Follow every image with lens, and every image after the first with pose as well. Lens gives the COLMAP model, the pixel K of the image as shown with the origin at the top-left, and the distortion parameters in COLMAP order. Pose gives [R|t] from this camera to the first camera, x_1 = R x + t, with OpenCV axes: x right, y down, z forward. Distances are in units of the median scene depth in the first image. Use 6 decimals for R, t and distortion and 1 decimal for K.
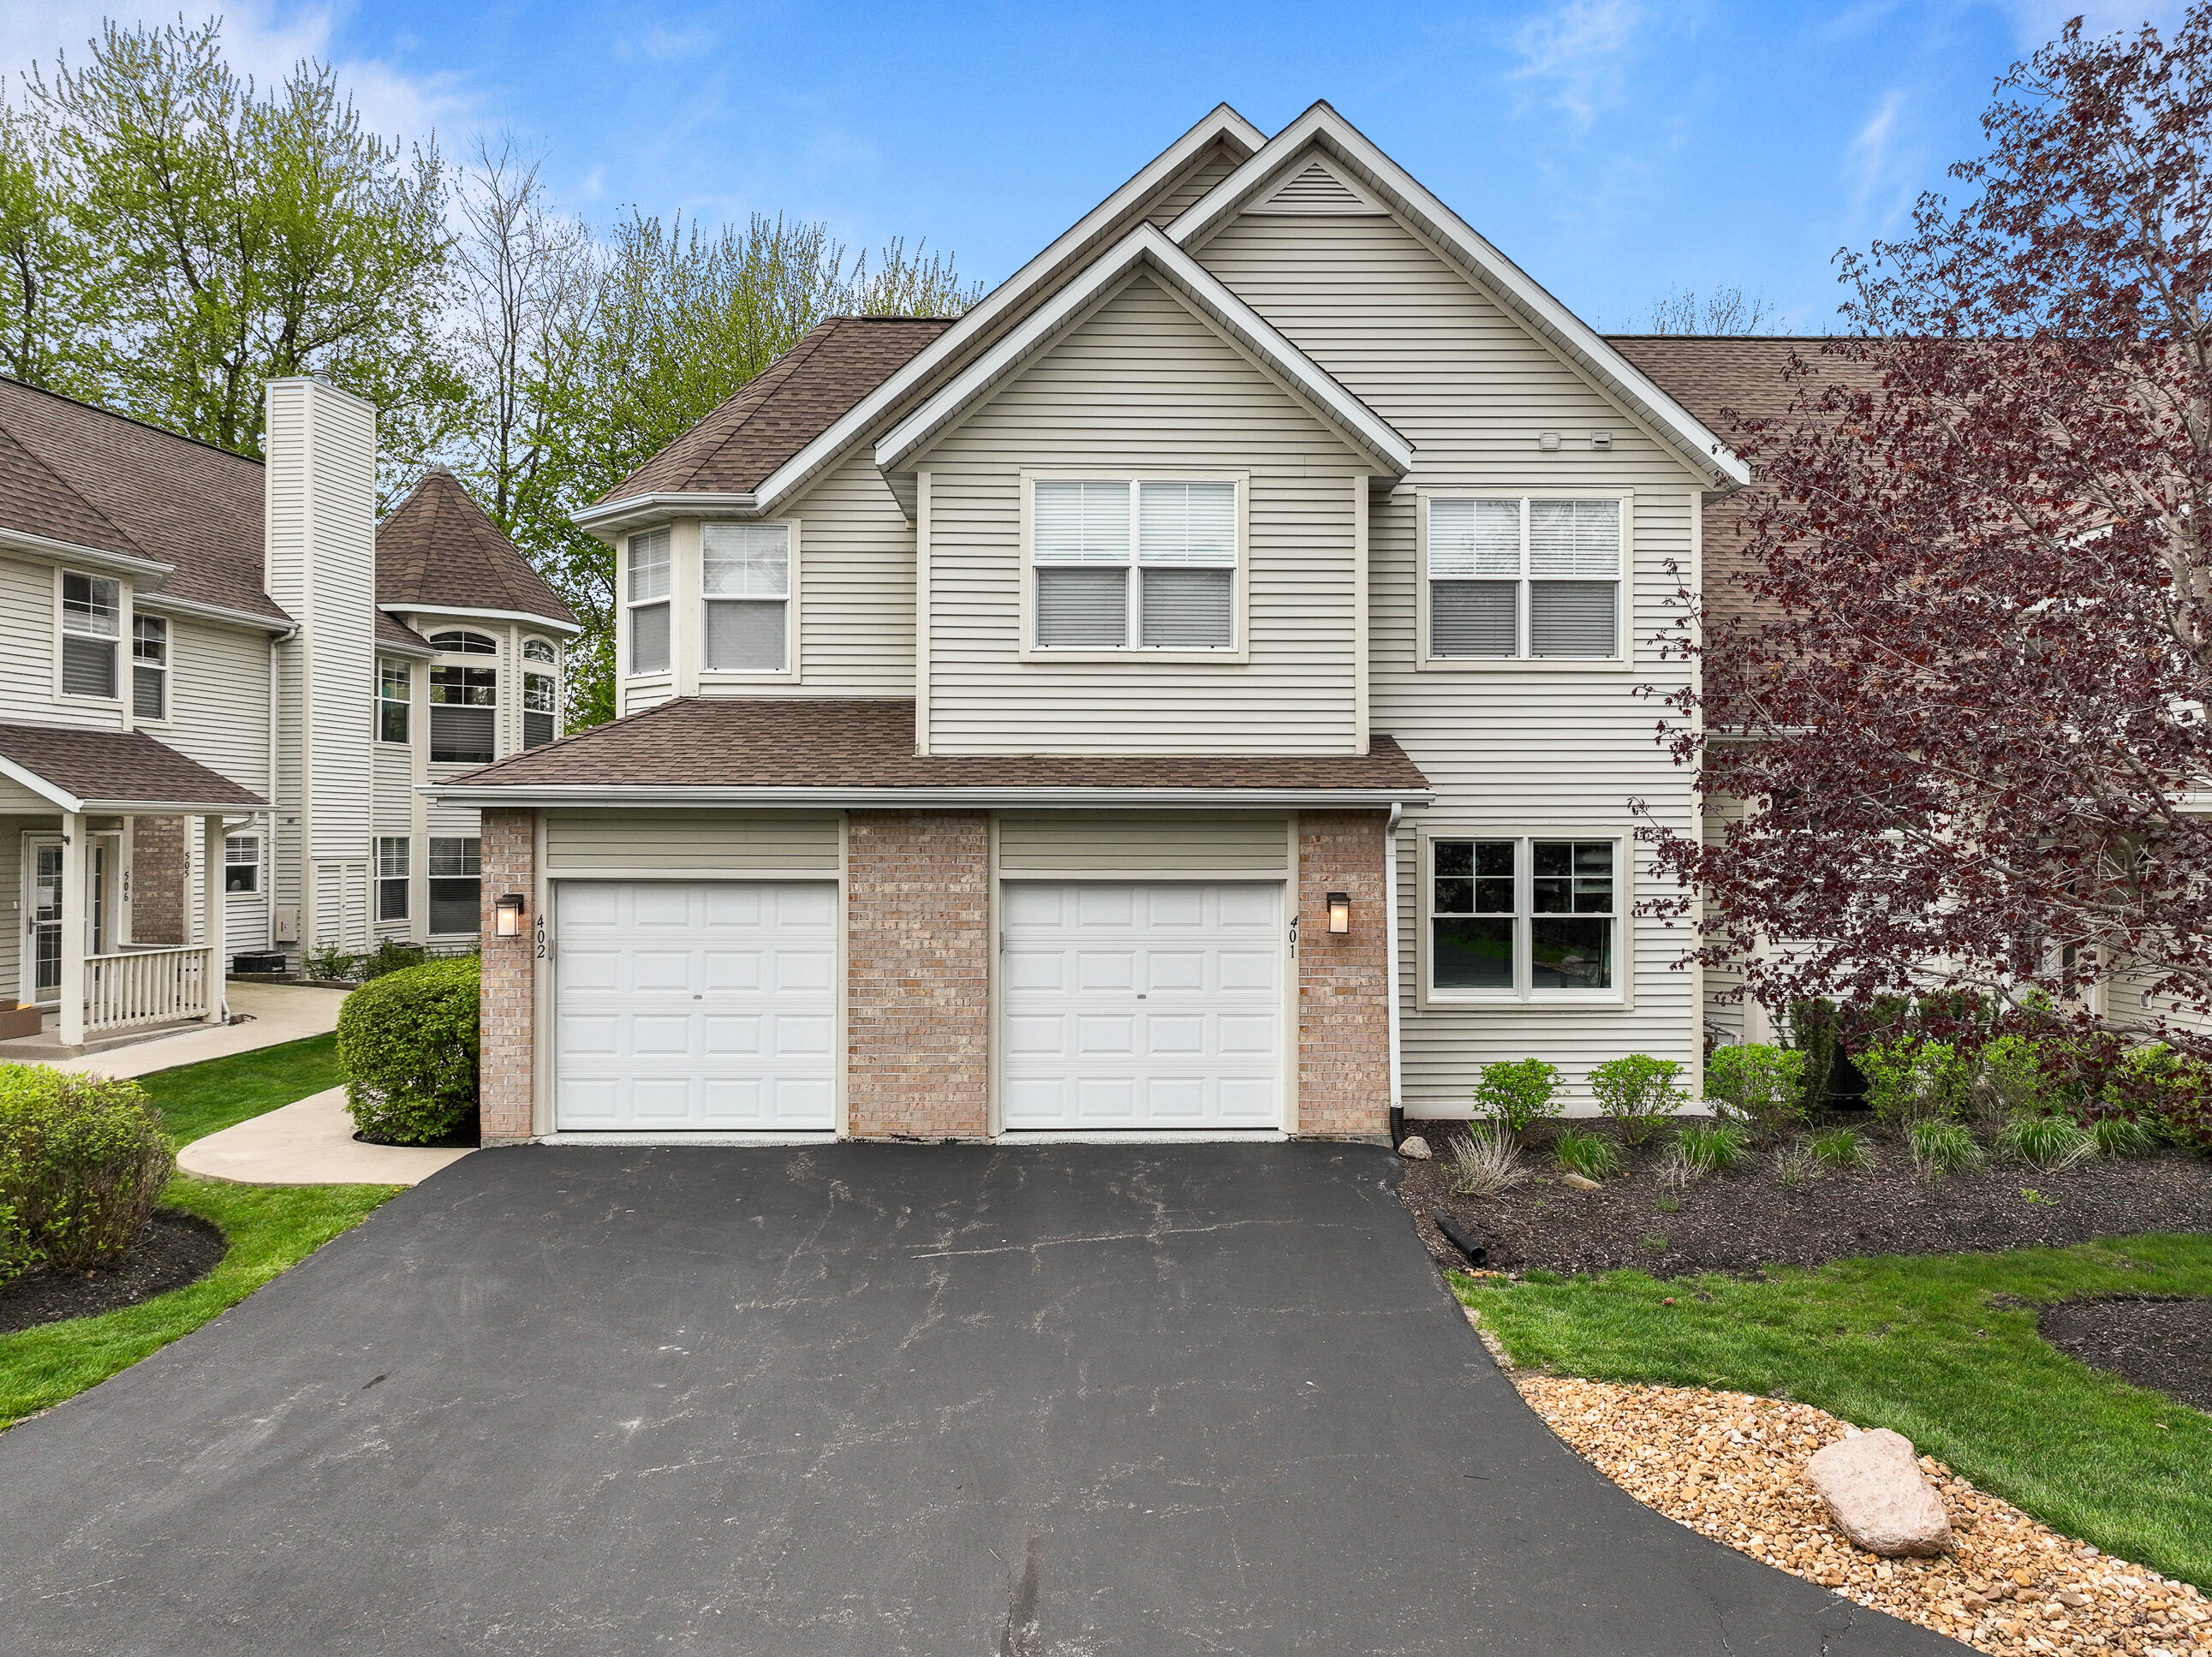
lens RADIAL K [[1593.2, 0, 1106.0], [0, 1593.2, 828.5], [0, 0, 1]] dist [0.006978, 0.002855]
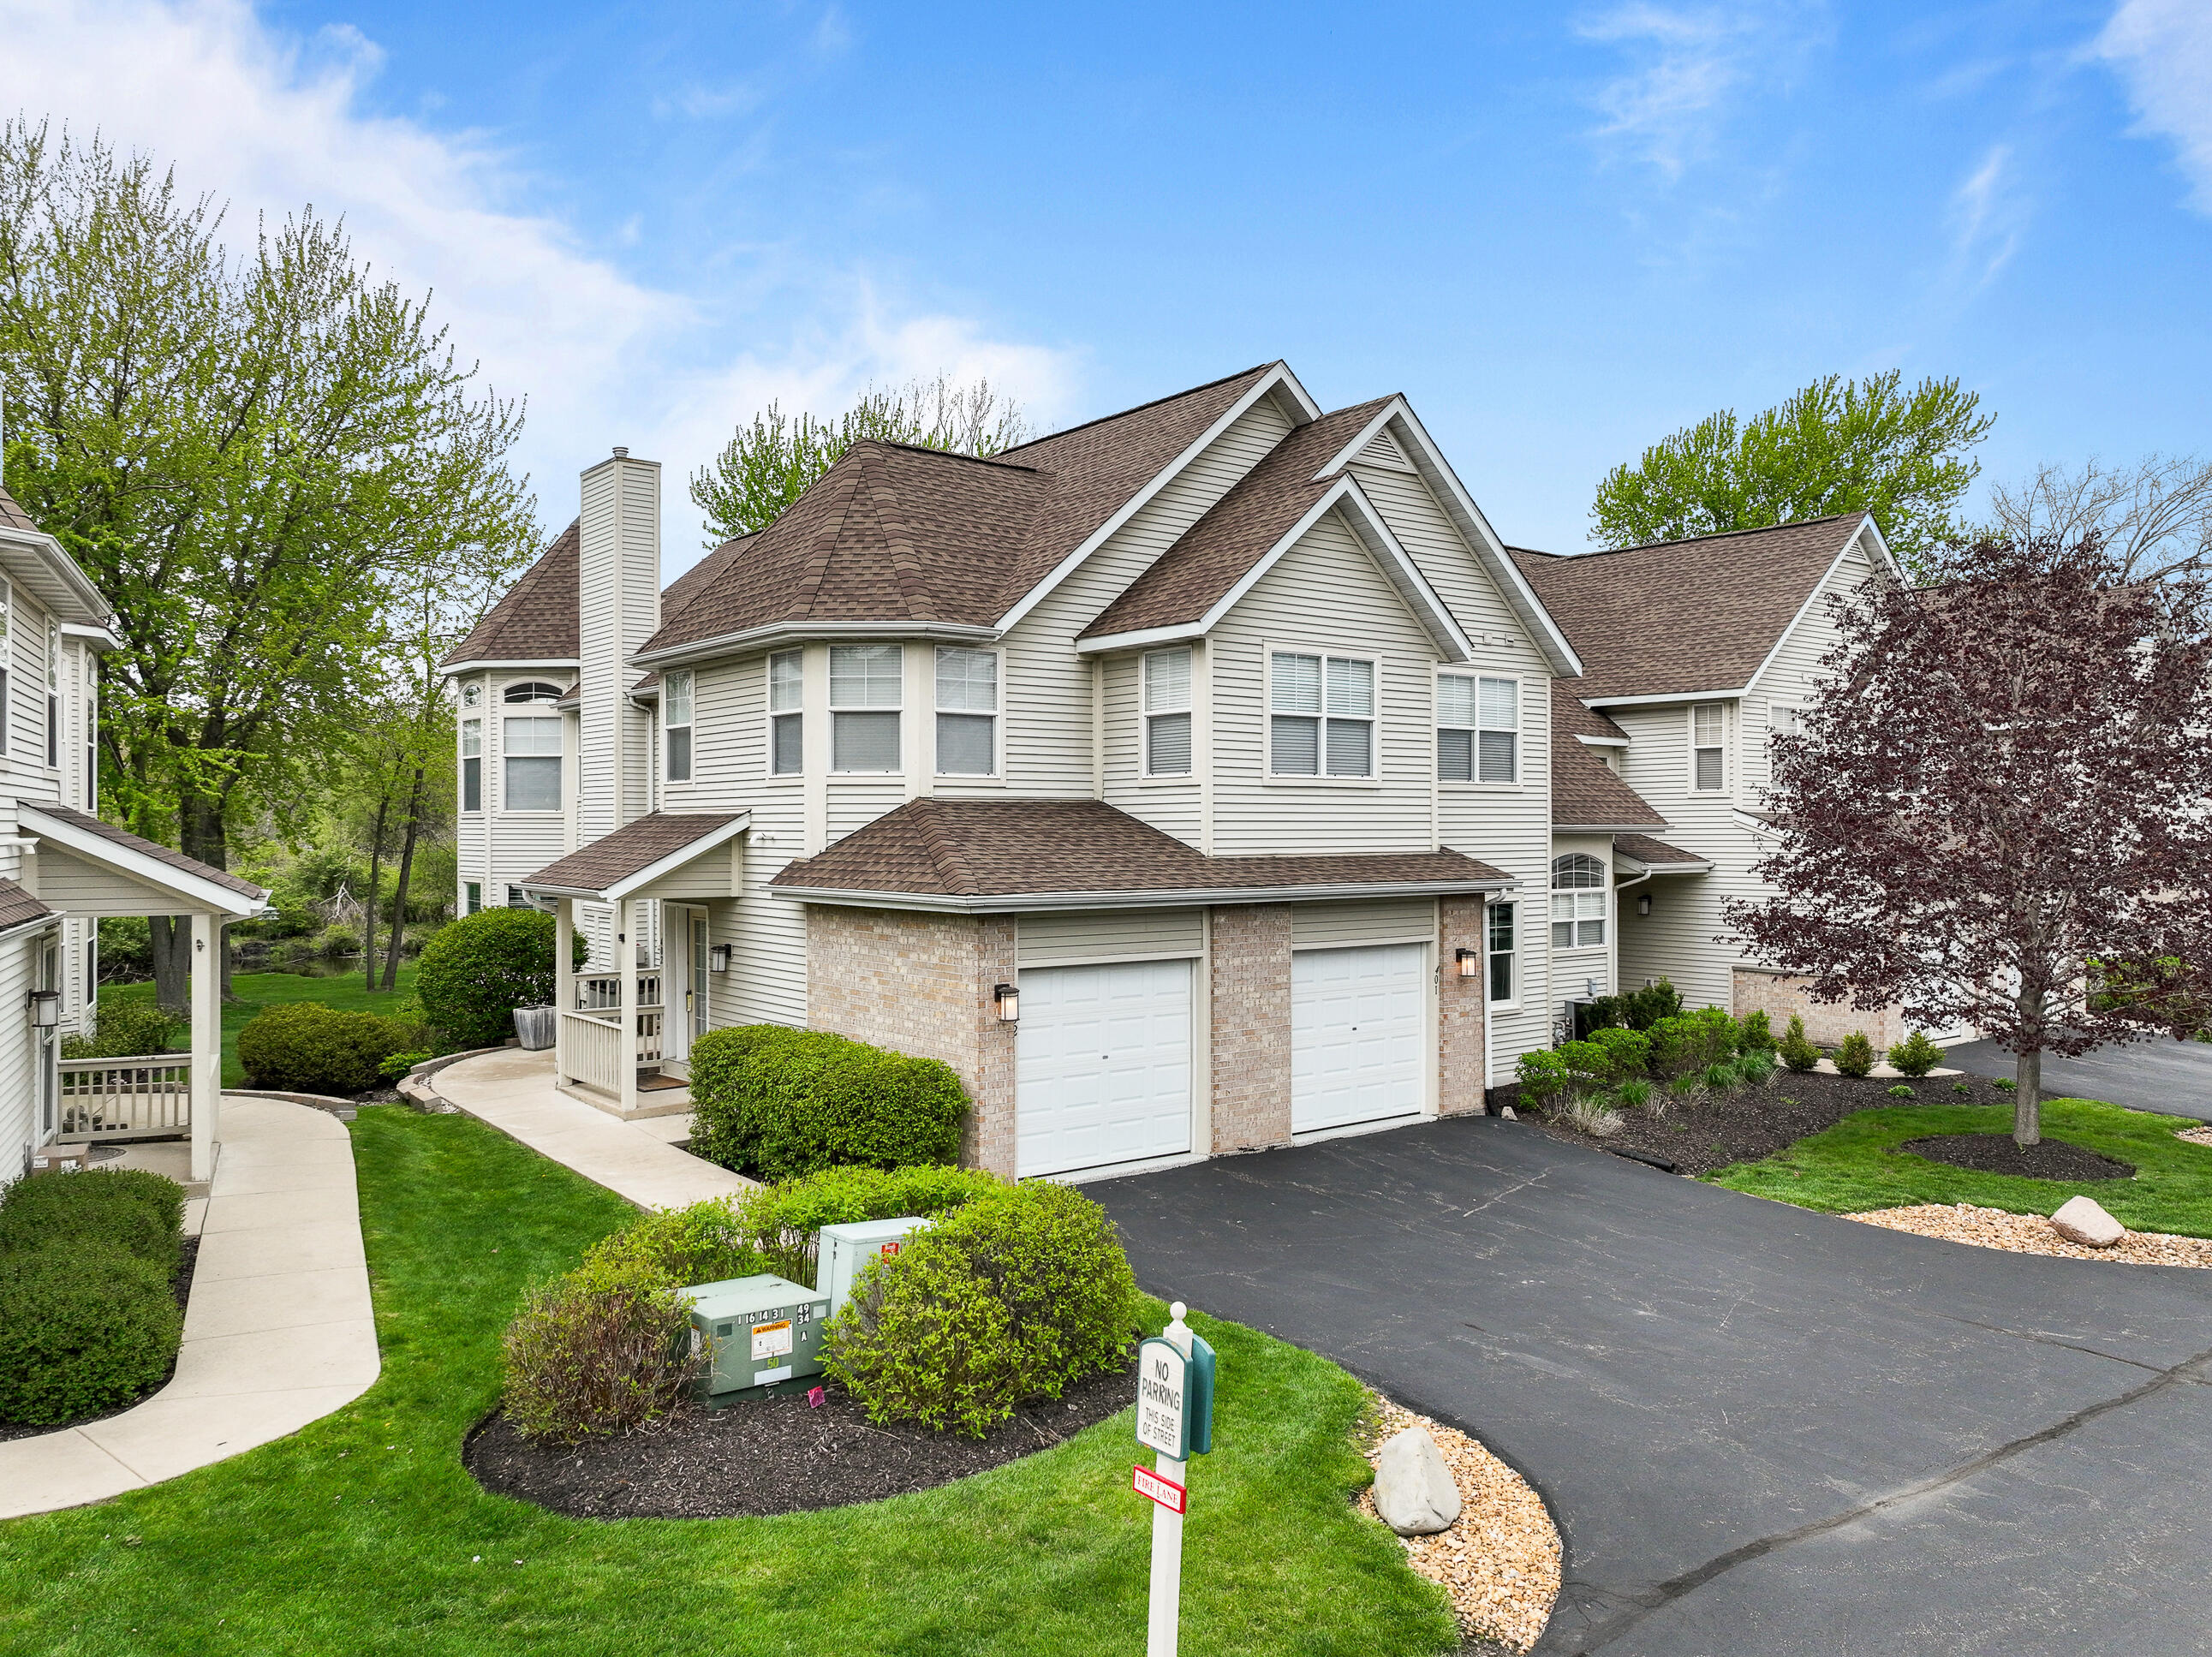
lens RADIAL K [[1580.6, 0, 1131.1], [0, 1580.6, 827.4], [0, 0, 1]] dist [0.001955, 0.002314]
pose [[0.801481, -0.002273, 0.598016, -0.984607], [0.000542, 0.999995, 0.003075, -0.077456], [-0.598020, -0.002141, 0.801478, 0.005232]]
